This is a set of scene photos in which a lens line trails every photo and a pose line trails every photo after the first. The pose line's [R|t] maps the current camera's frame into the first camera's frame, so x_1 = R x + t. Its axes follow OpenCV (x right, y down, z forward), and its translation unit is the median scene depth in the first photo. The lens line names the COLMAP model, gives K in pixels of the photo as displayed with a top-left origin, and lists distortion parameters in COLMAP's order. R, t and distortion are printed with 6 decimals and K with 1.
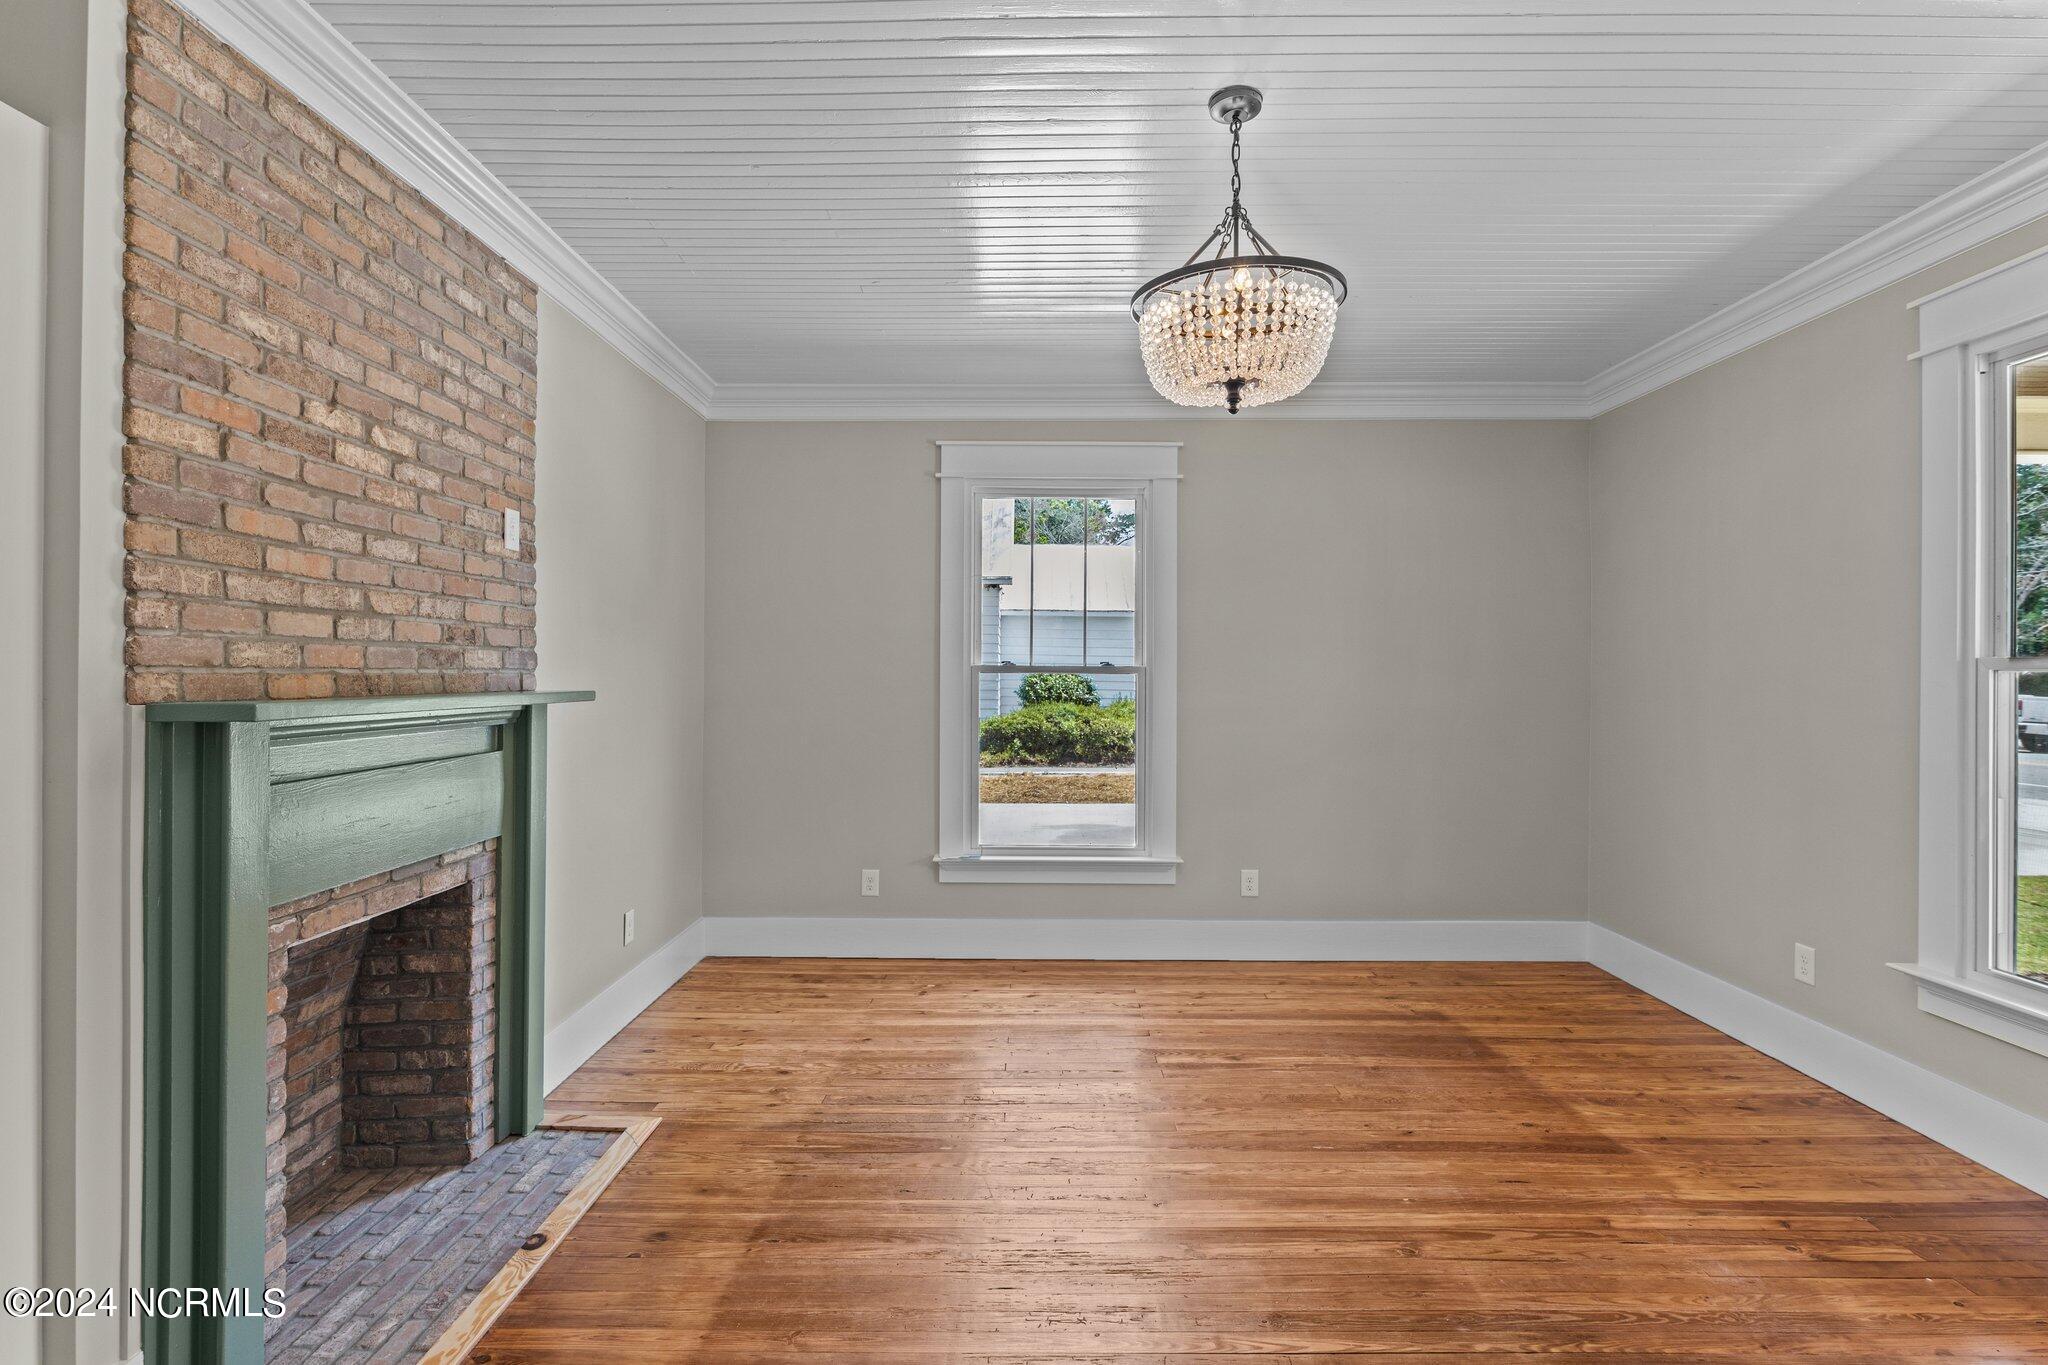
lens RADIAL K [[953.5, 0, 1013.4], [0, 953.5, 677.5], [0, 0, 1]] dist [-0.010347, 0.000721]
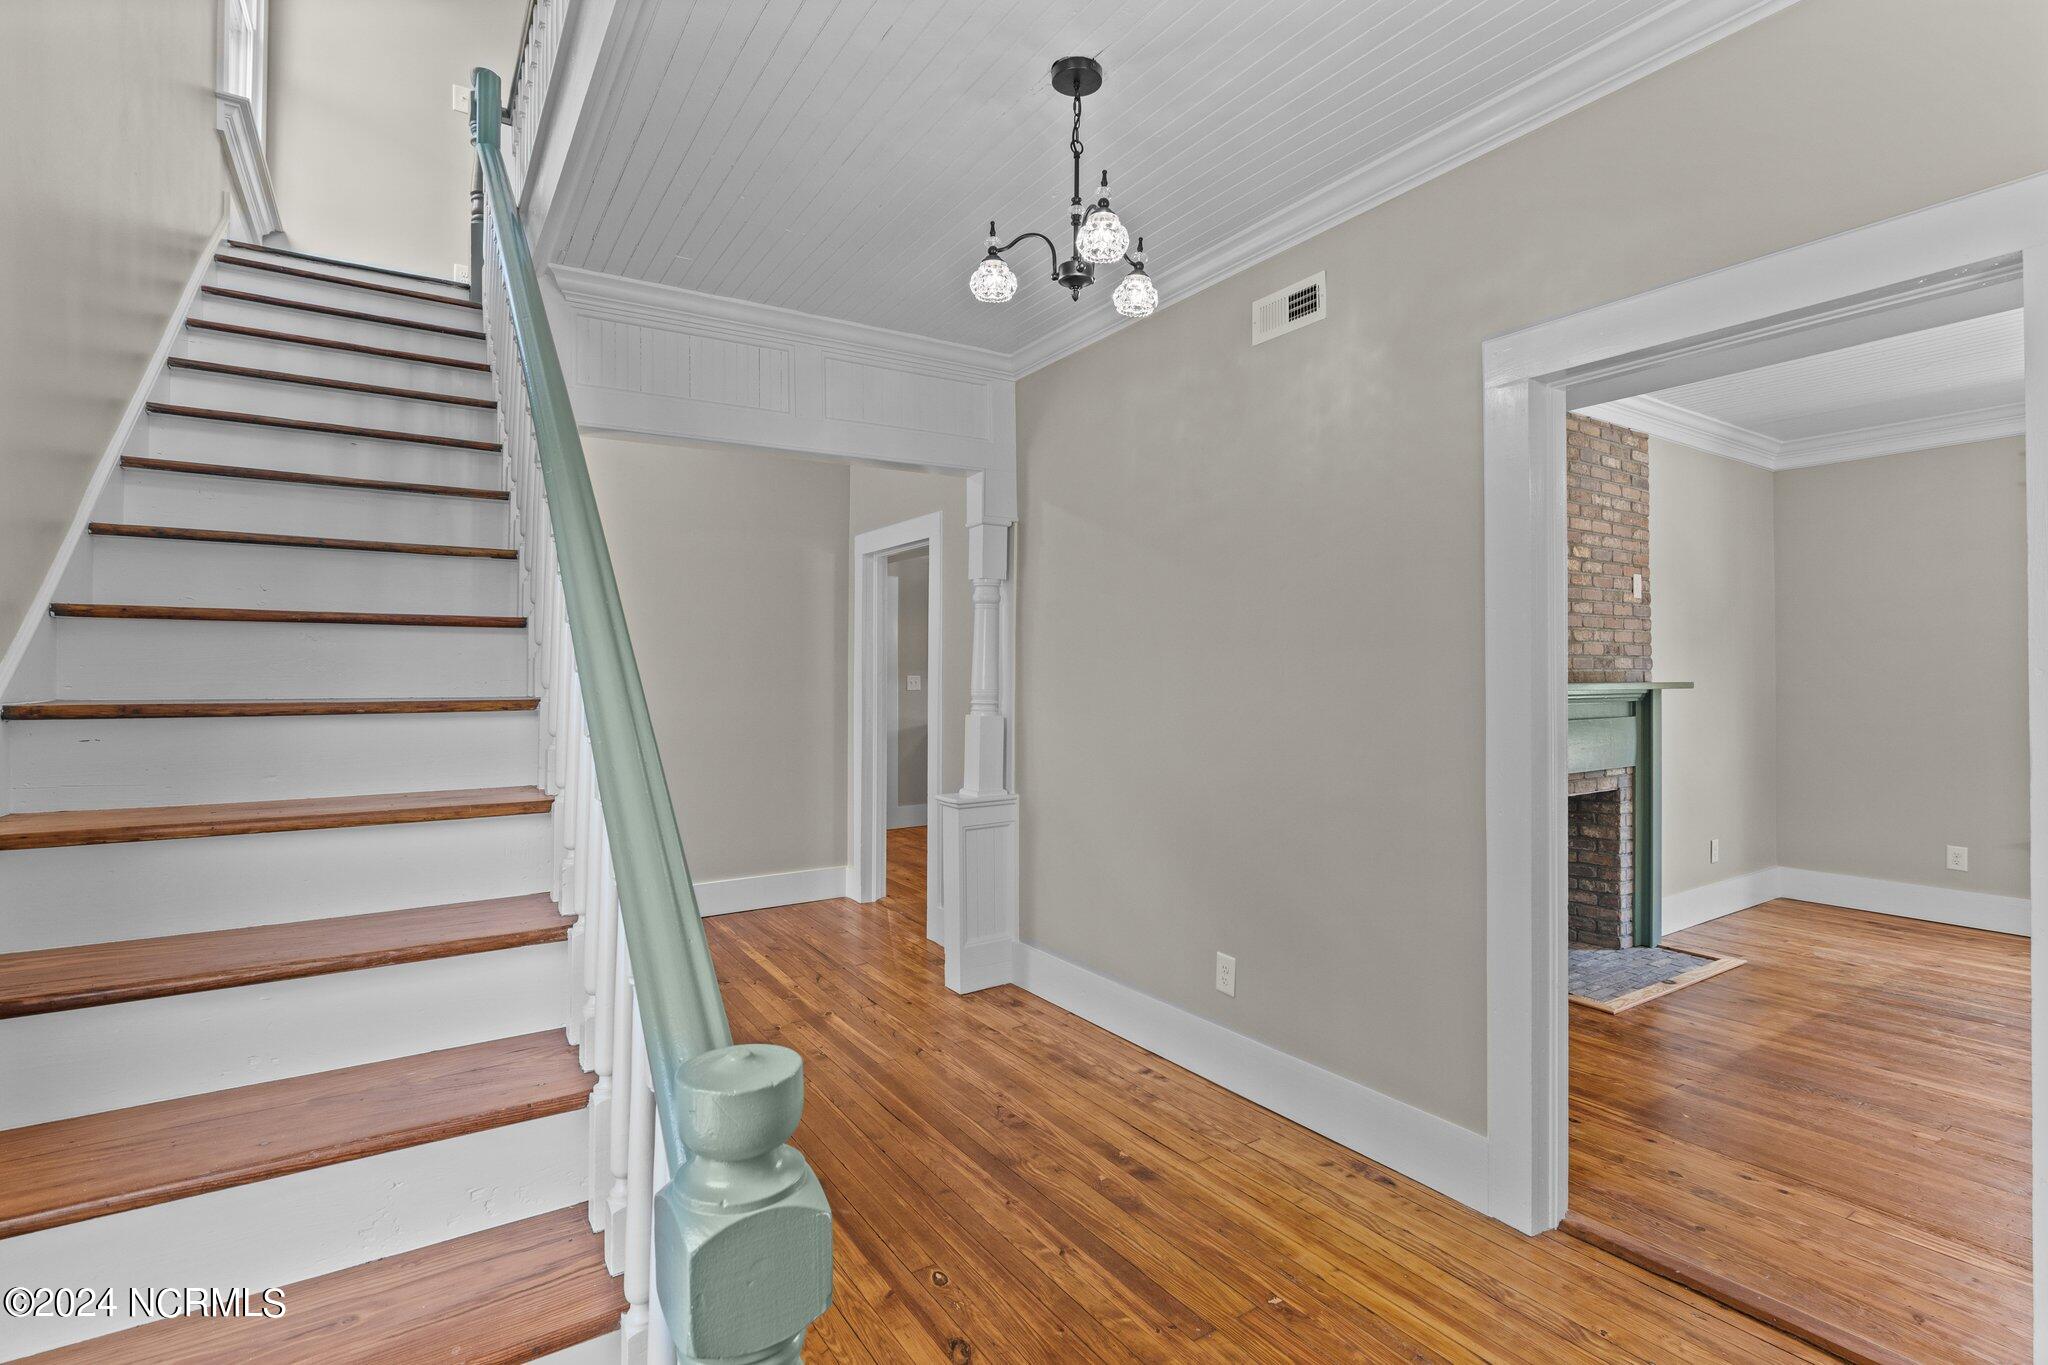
lens RADIAL K [[953.5, 0, 1032.3], [0, 953.5, 665.0], [0, 0, 1]] dist [-0.010347, 0.000721]
pose [[0.557836, -0.019451, -0.829723, 0.284427], [0.003093, 0.999767, -0.021358, 0.018137], [0.829945, 0.009348, 0.557767, -0.877132]]
